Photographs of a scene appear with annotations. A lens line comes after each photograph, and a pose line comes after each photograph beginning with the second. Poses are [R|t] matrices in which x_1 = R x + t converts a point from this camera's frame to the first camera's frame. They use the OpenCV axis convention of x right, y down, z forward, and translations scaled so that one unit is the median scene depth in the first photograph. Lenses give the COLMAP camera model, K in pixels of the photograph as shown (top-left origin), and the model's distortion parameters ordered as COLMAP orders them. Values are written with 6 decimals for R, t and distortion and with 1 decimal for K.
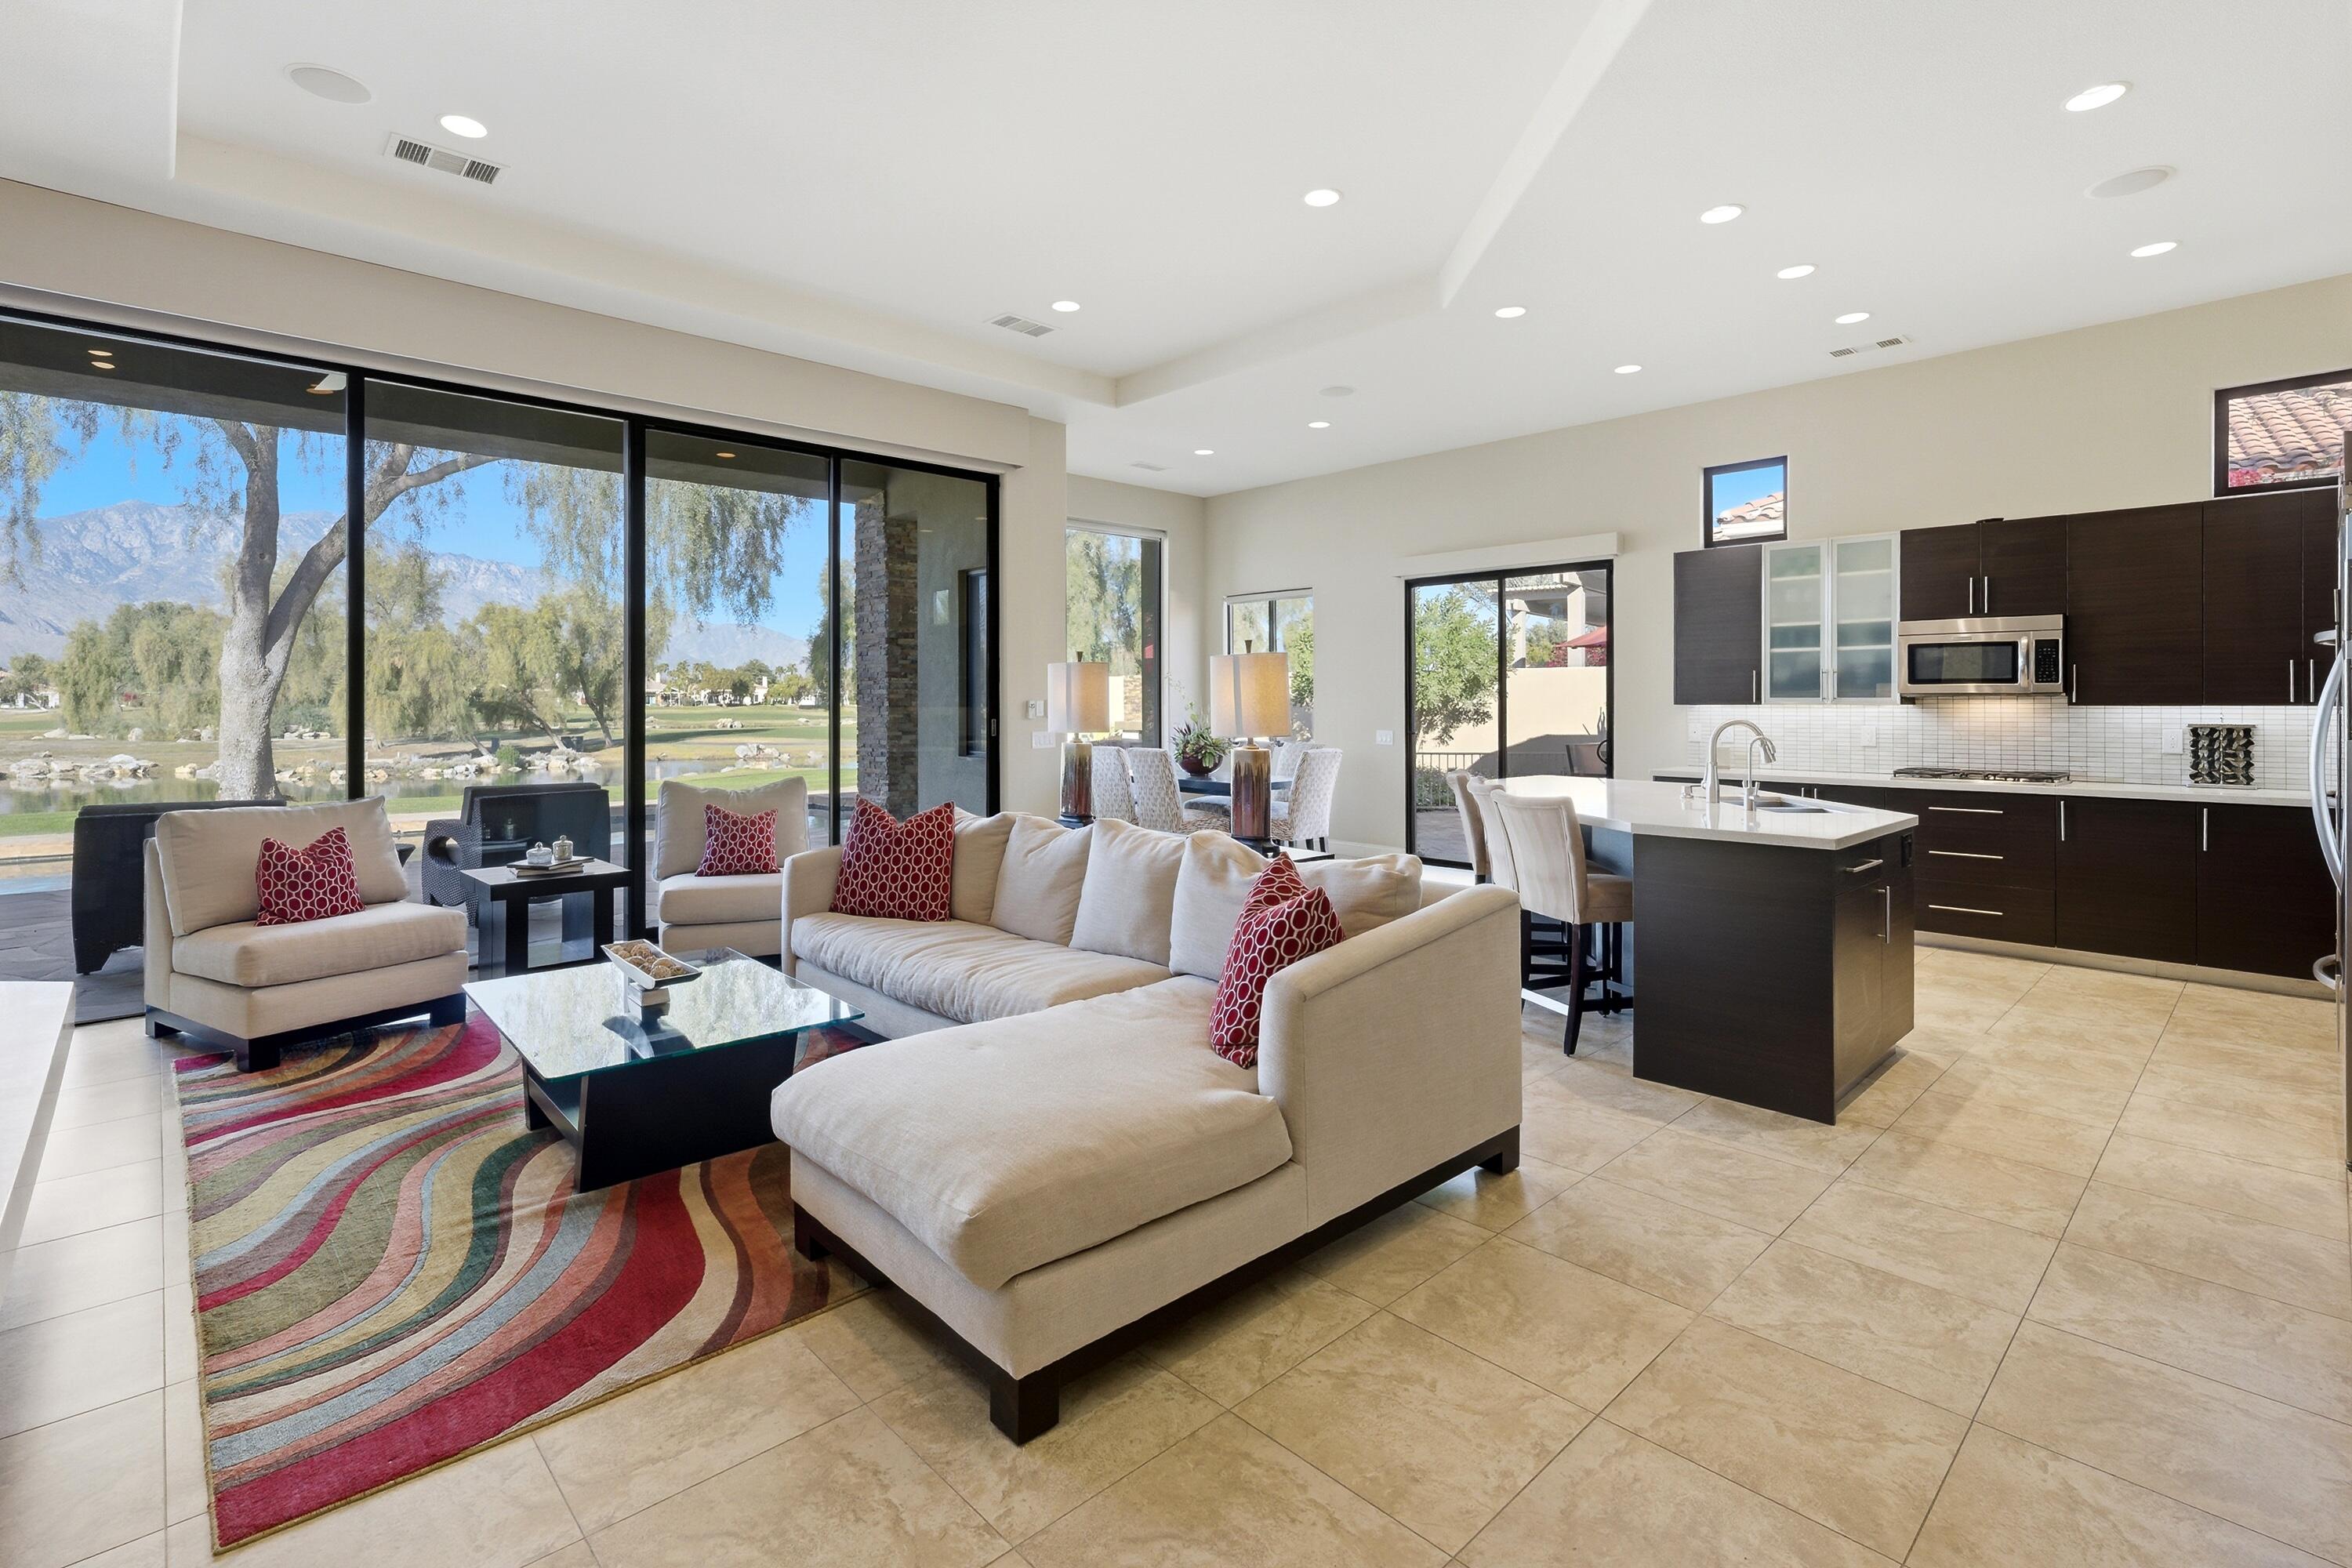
lens RADIAL K [[1058.7, 0, 1159.1], [0, 1058.7, 705.4], [0, 0, 1]] dist [-0.005959, 0.003595]
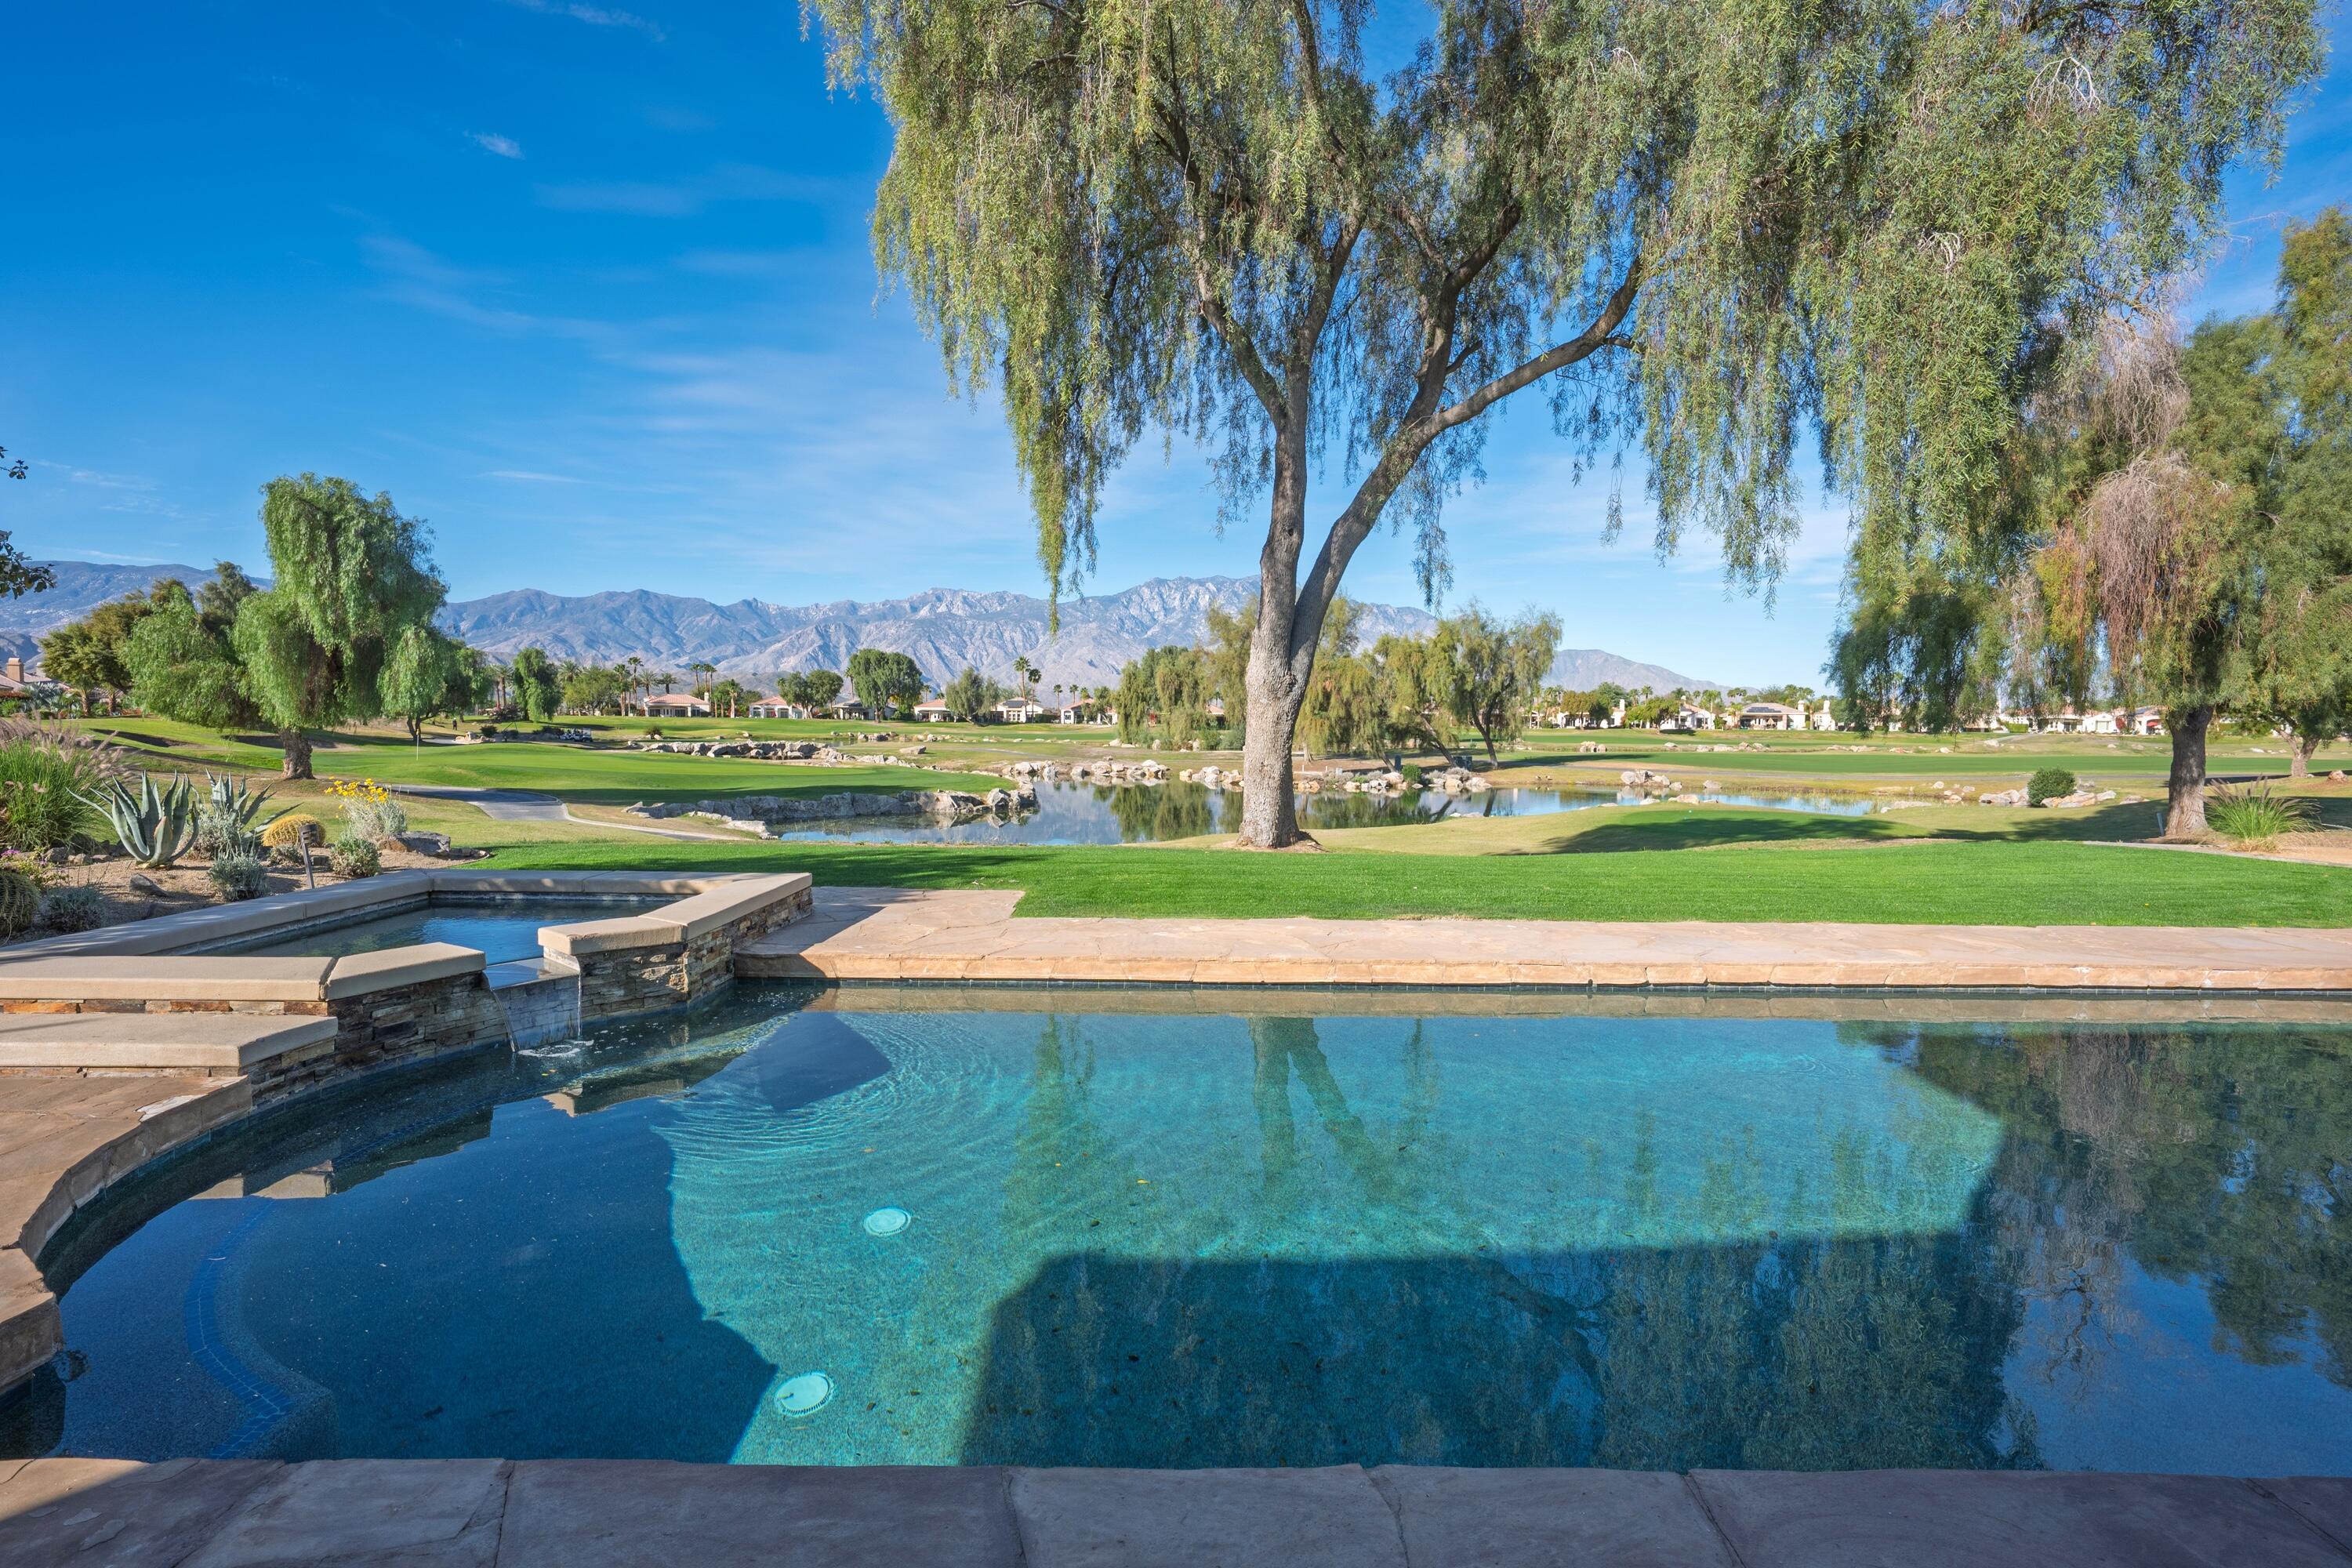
lens RADIAL K [[1058.7, 0, 1180.9], [0, 1058.7, 774.1], [0, 0, 1]] dist [-0.005959, 0.003595]
pose [[0.734466, 0.041504, -0.677375, -1.013384], [-0.012296, 0.998778, 0.047864, 0.006721], [0.678534, -0.026826, 0.734079, 0.992554]]
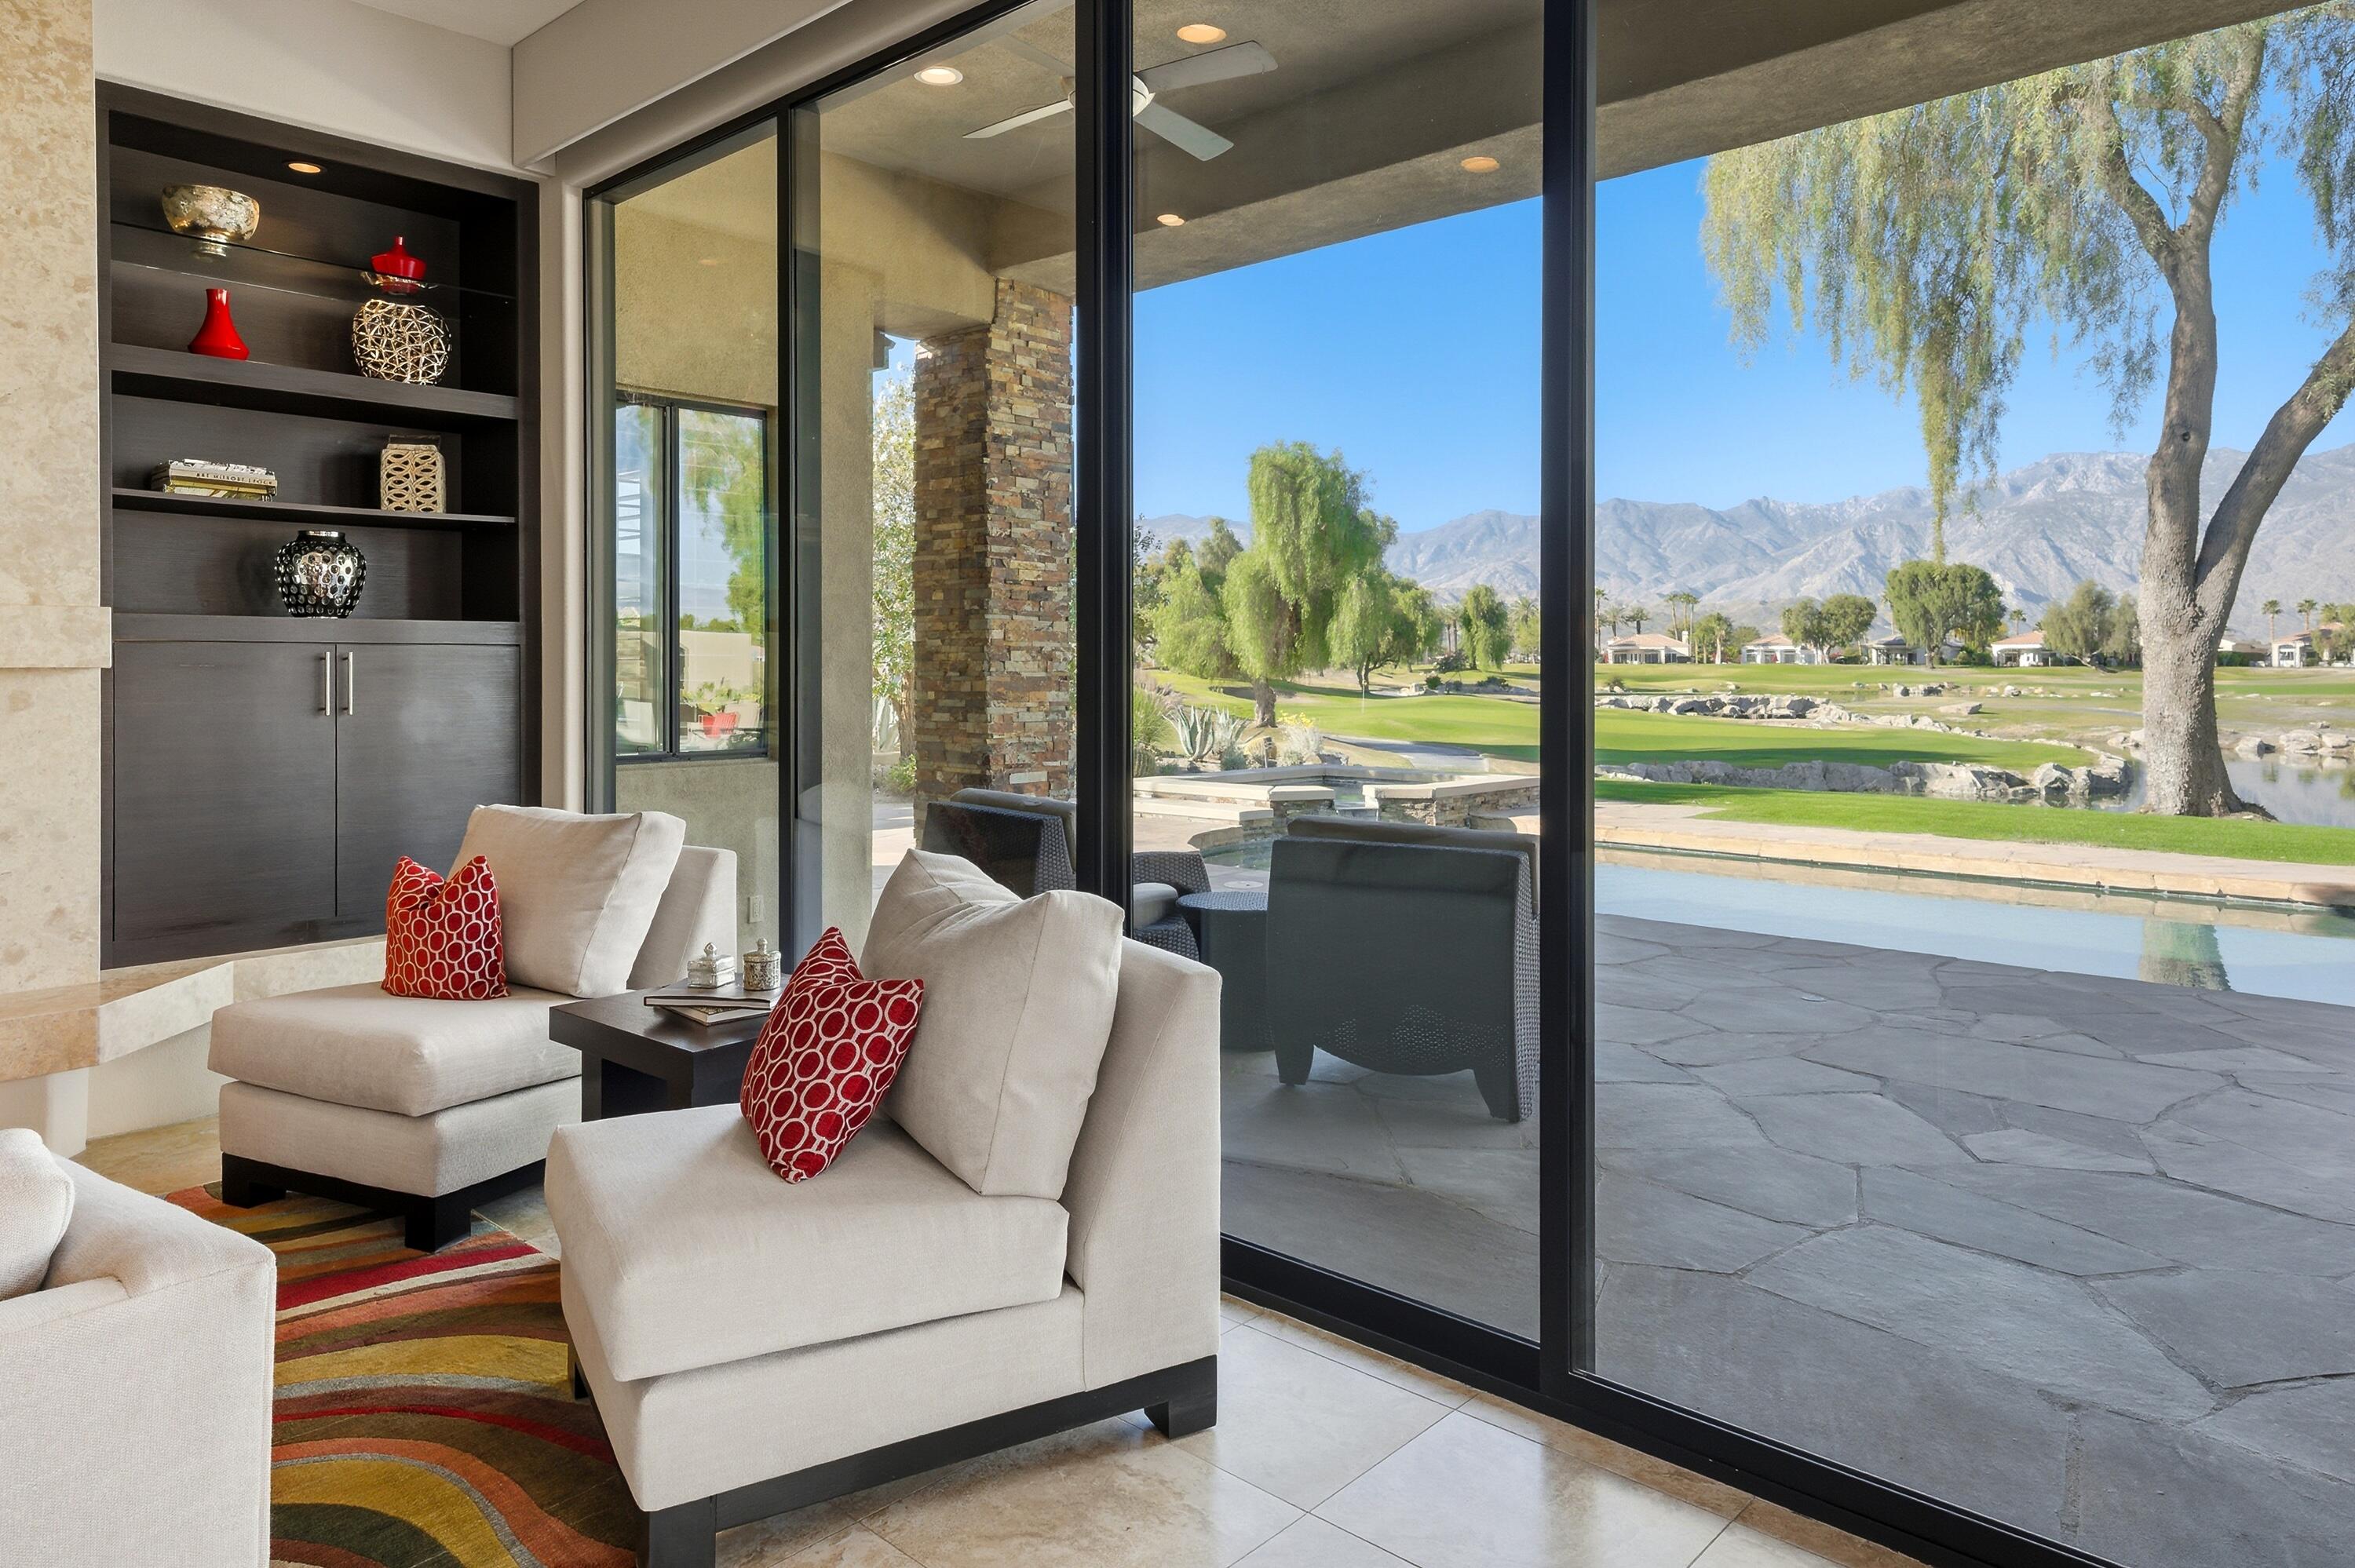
lens RADIAL K [[1471.5, 0, 1185.7], [0, 1471.5, 680.9], [0, 0, 1]] dist [0.017736, 0.003545]
pose [[0.073460, 0.012015, -0.997226, 0.073737], [-0.000912, 0.999928, 0.011981, 0.001753], [0.997298, 0.000030, 0.073466, 0.858155]]
